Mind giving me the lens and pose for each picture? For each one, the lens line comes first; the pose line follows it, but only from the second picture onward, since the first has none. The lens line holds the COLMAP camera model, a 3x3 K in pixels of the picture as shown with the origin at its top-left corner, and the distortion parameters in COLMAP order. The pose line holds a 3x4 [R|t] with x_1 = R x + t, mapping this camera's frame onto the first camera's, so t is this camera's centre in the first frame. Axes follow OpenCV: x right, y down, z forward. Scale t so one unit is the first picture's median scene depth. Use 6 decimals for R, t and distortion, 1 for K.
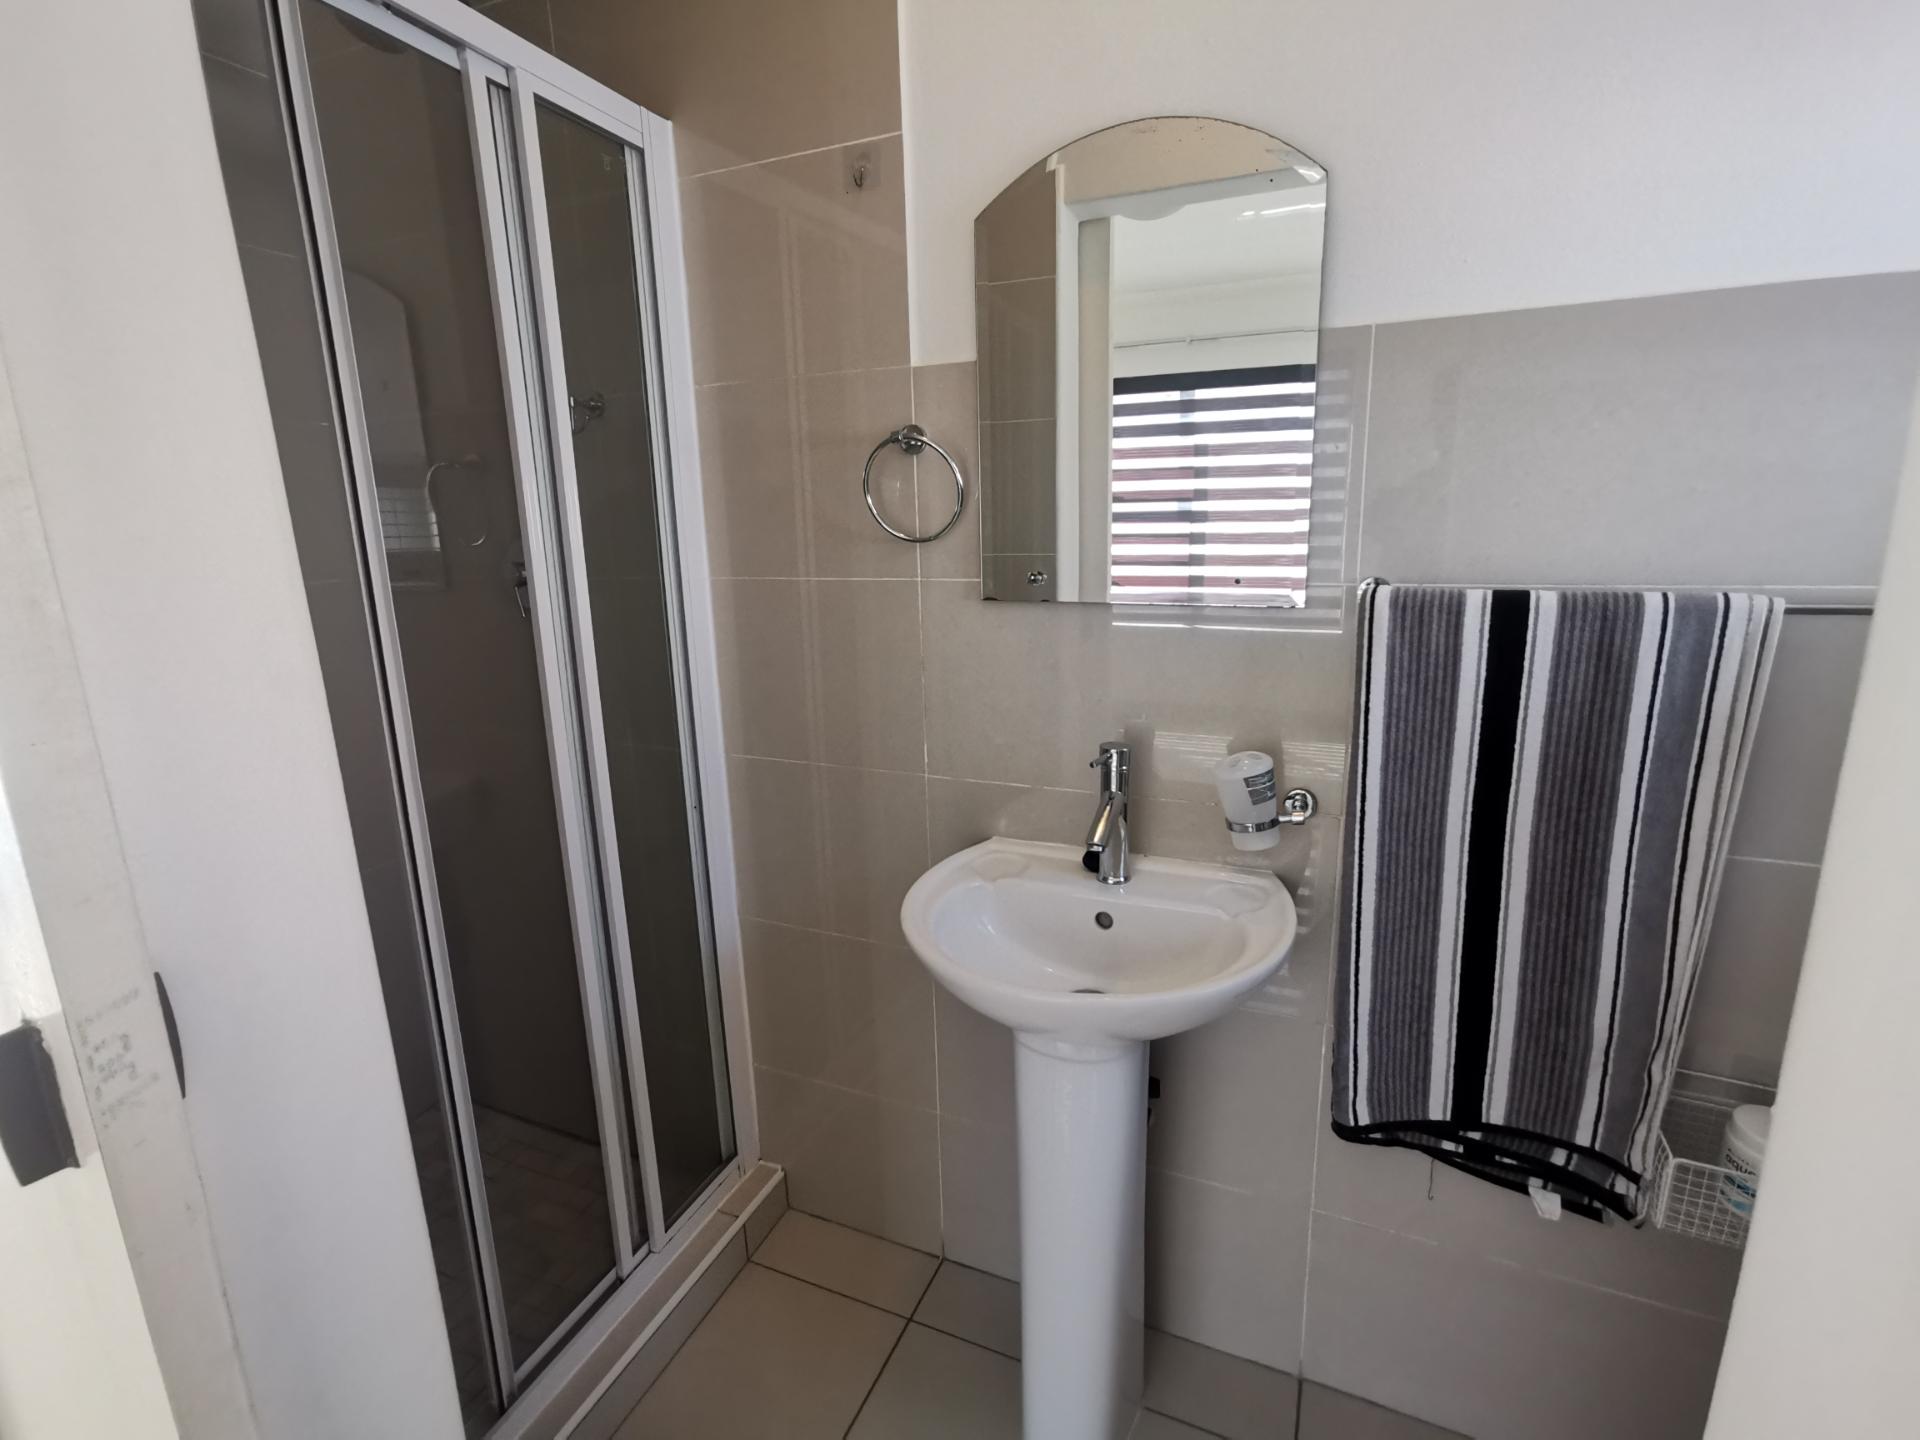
lens RADIAL K [[921.4, 0, 947.6], [0, 921.4, 715.6], [0, 0, 1]] dist [-0.032149, 0.026925]
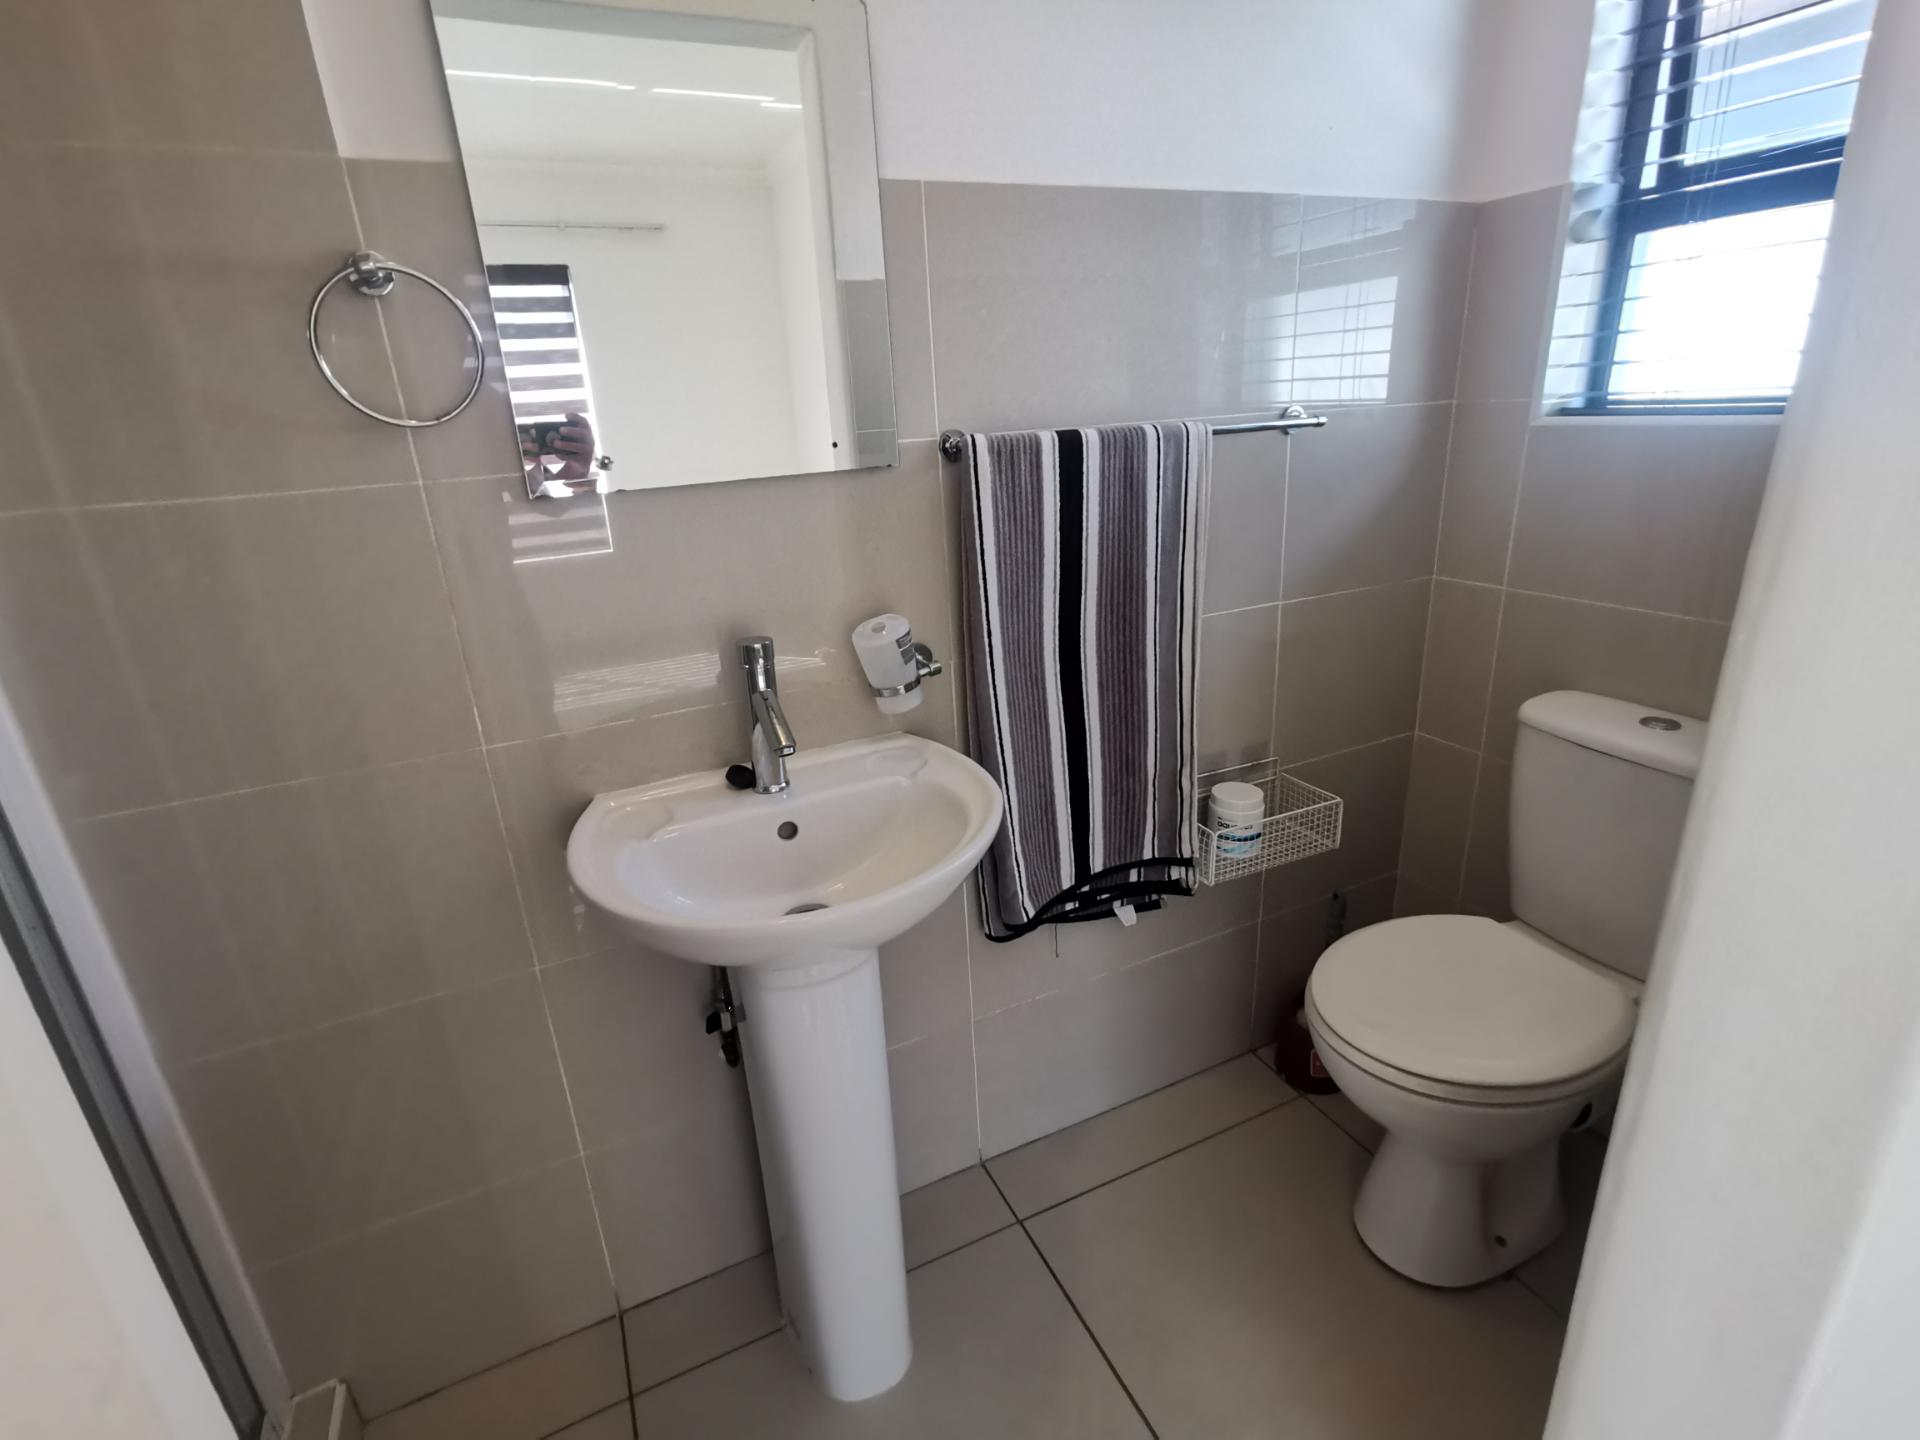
lens RADIAL K [[921.4, 0, 953.1], [0, 921.4, 713.4], [0, 0, 1]] dist [-0.032149, 0.026925]
pose [[0.657971, -0.253231, 0.709188, -0.368880], [0.207638, 0.966264, 0.152383, 0.005174], [-0.723851, 0.046991, 0.688354, 0.266617]]
